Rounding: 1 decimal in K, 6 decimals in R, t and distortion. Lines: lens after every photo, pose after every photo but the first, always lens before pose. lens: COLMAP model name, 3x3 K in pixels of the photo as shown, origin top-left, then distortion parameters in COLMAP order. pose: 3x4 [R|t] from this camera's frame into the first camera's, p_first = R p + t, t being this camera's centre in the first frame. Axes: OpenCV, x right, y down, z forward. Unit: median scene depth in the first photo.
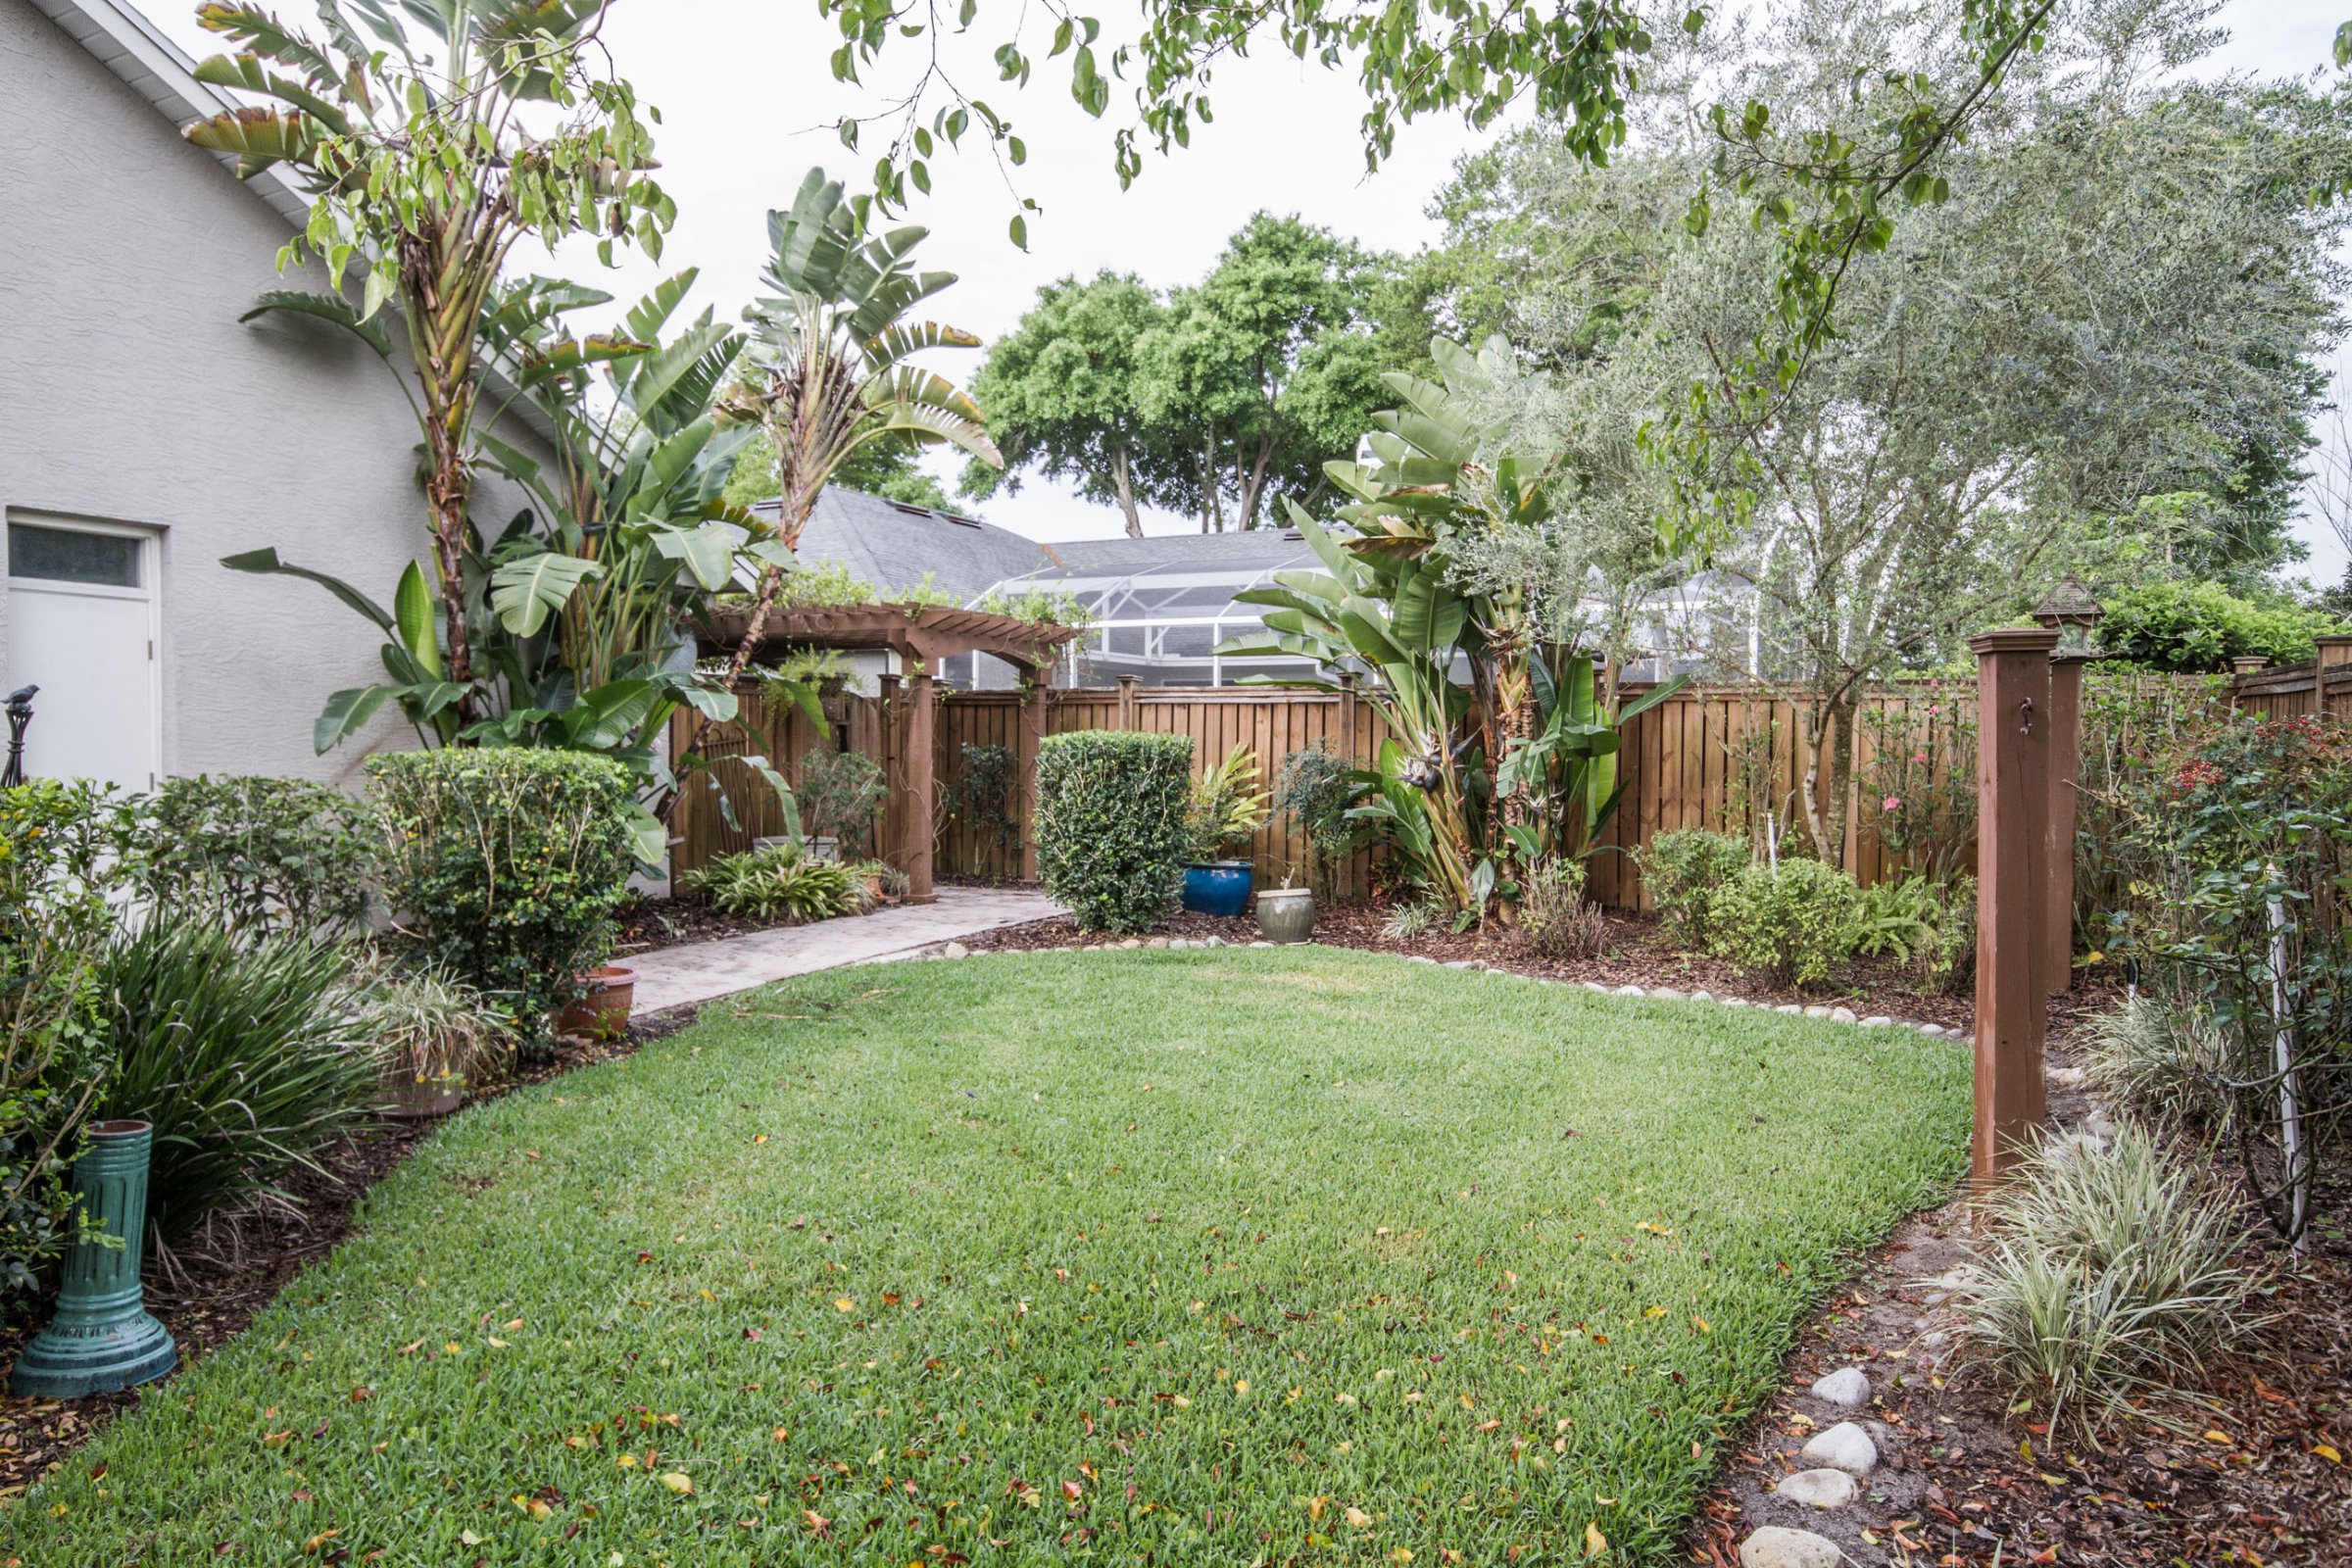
lens RADIAL K [[1536.7, 0, 1176.0], [0, 1536.7, 784.0], [0, 0, 1]] dist [-0.001712, 0.001456]
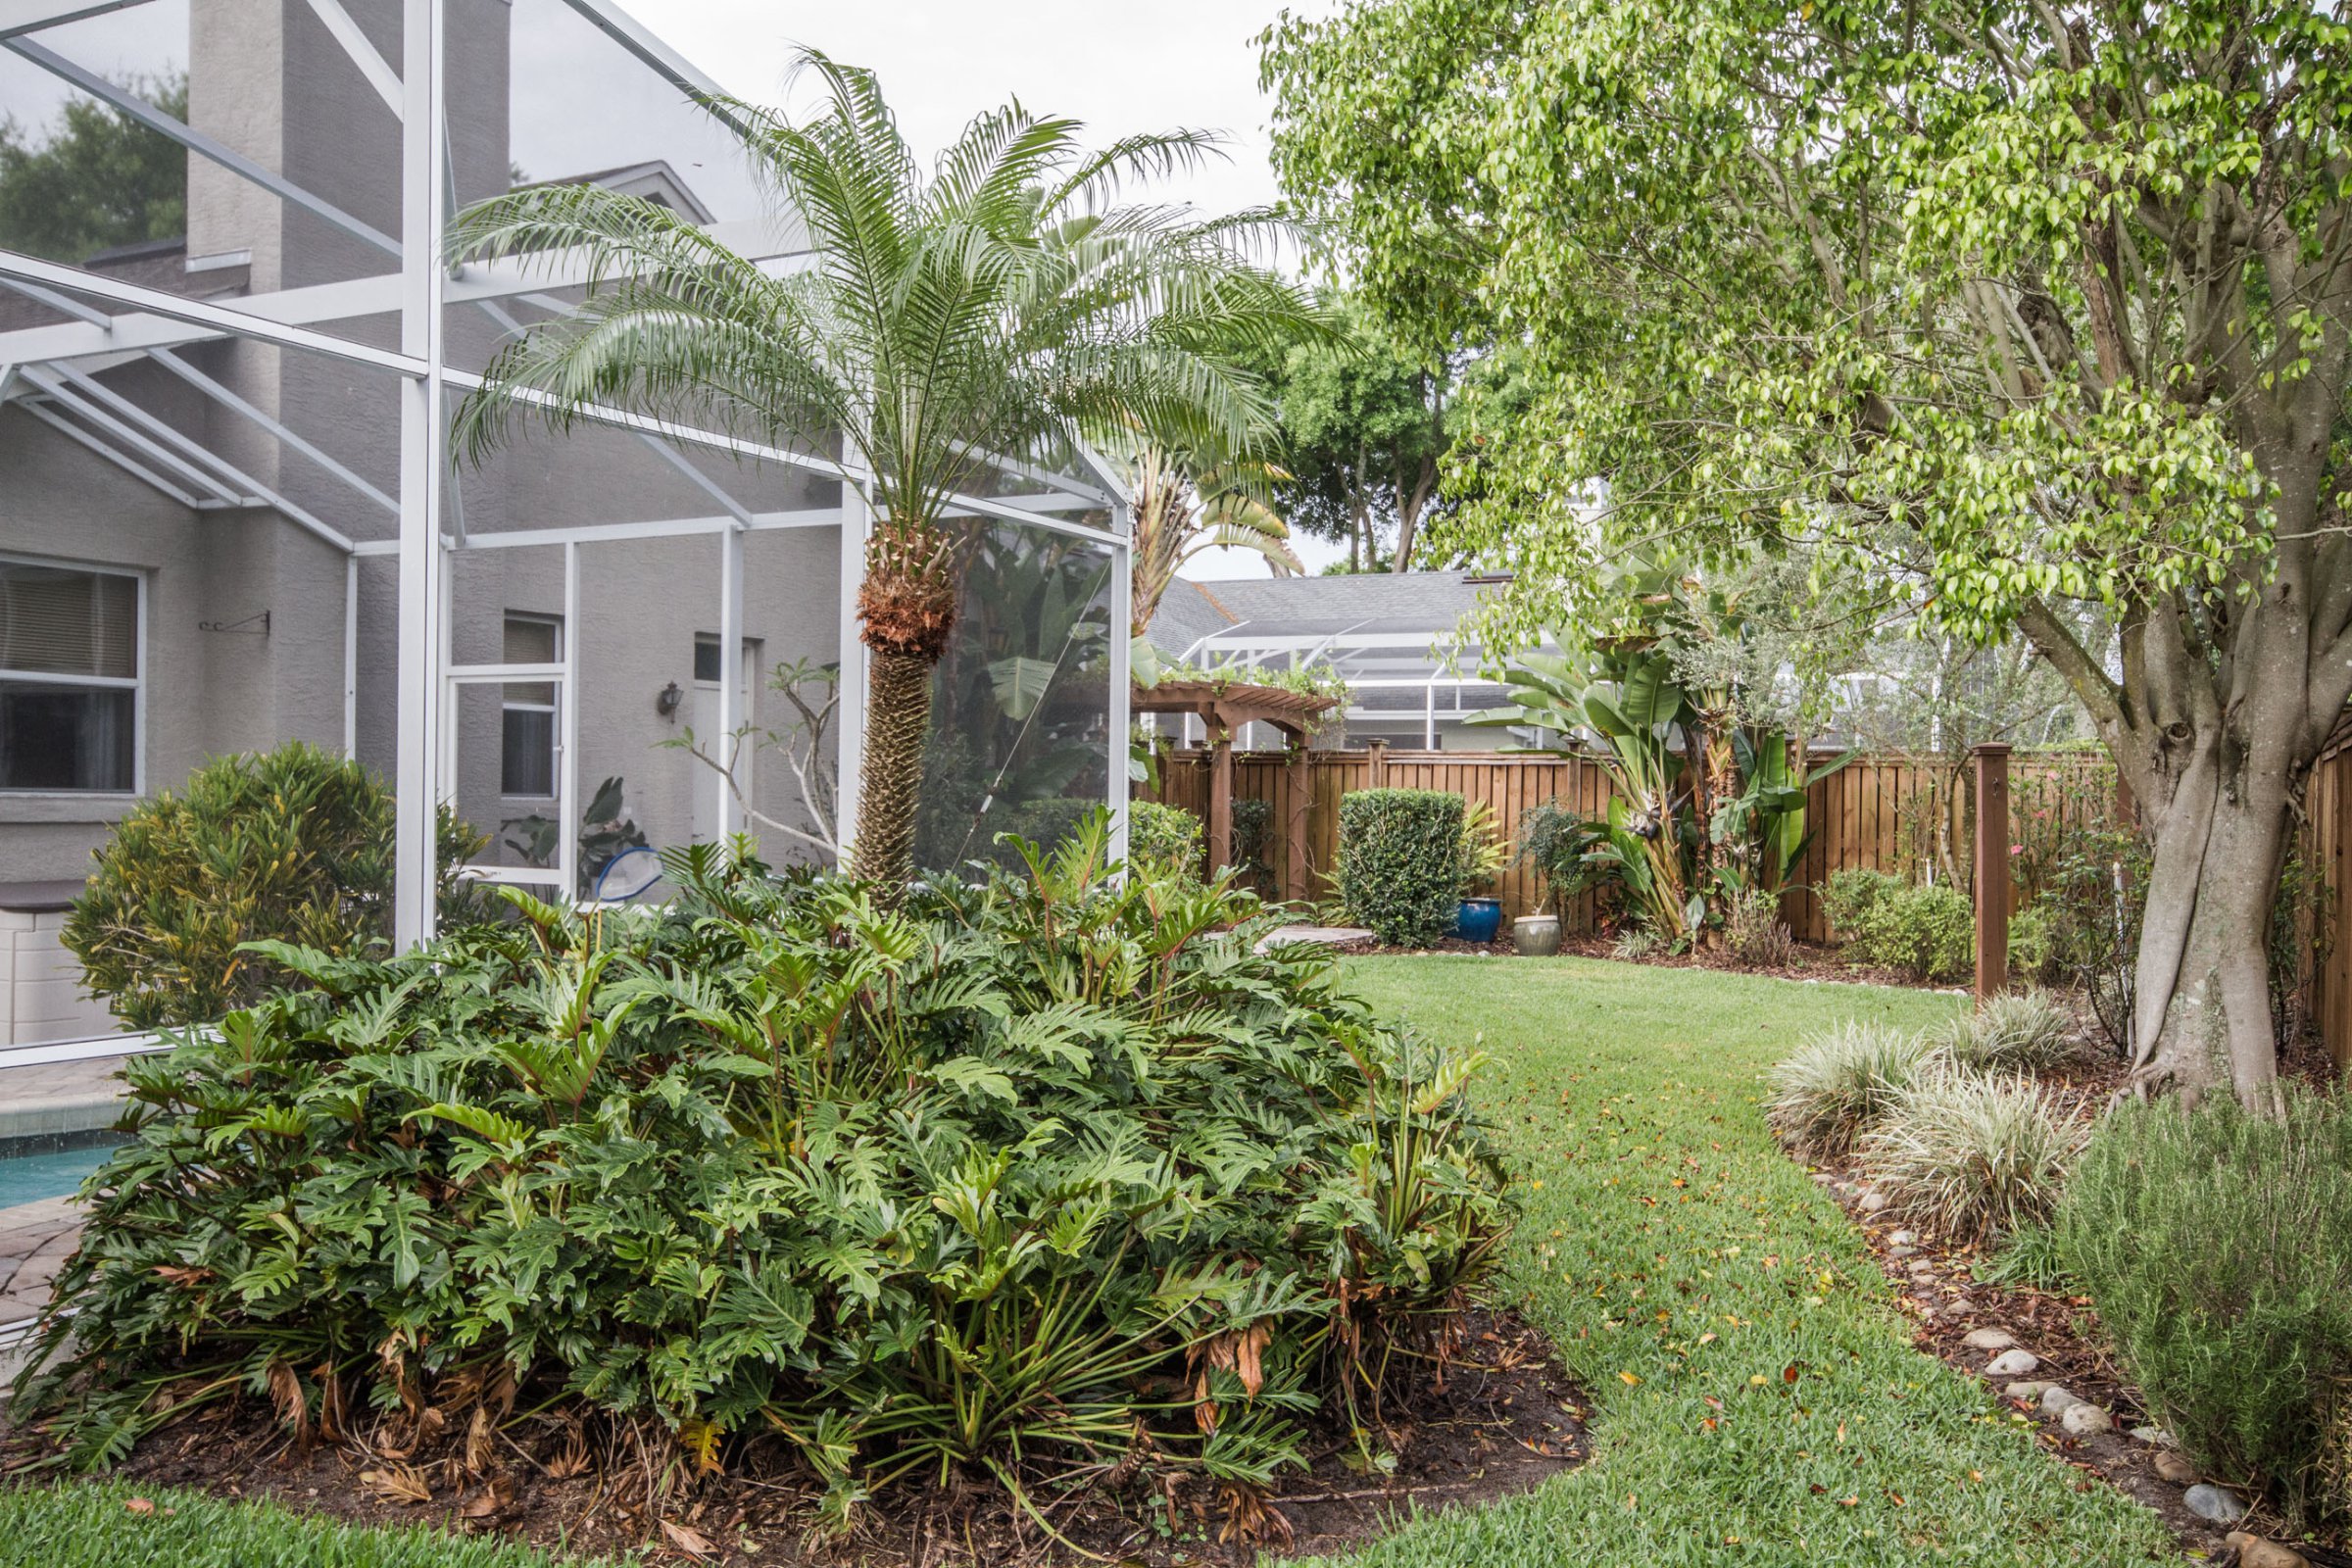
lens RADIAL K [[2163.2, 0, 1176.0], [0, 2163.2, 784.0], [0, 0, 1]] dist [0.011319, 0.002535]
pose [[0.999778, 0.007180, -0.019805, -0.178973], [-0.007847, 0.999398, -0.033802, 0.021723], [0.019550, 0.033950, 0.999232, -0.730180]]
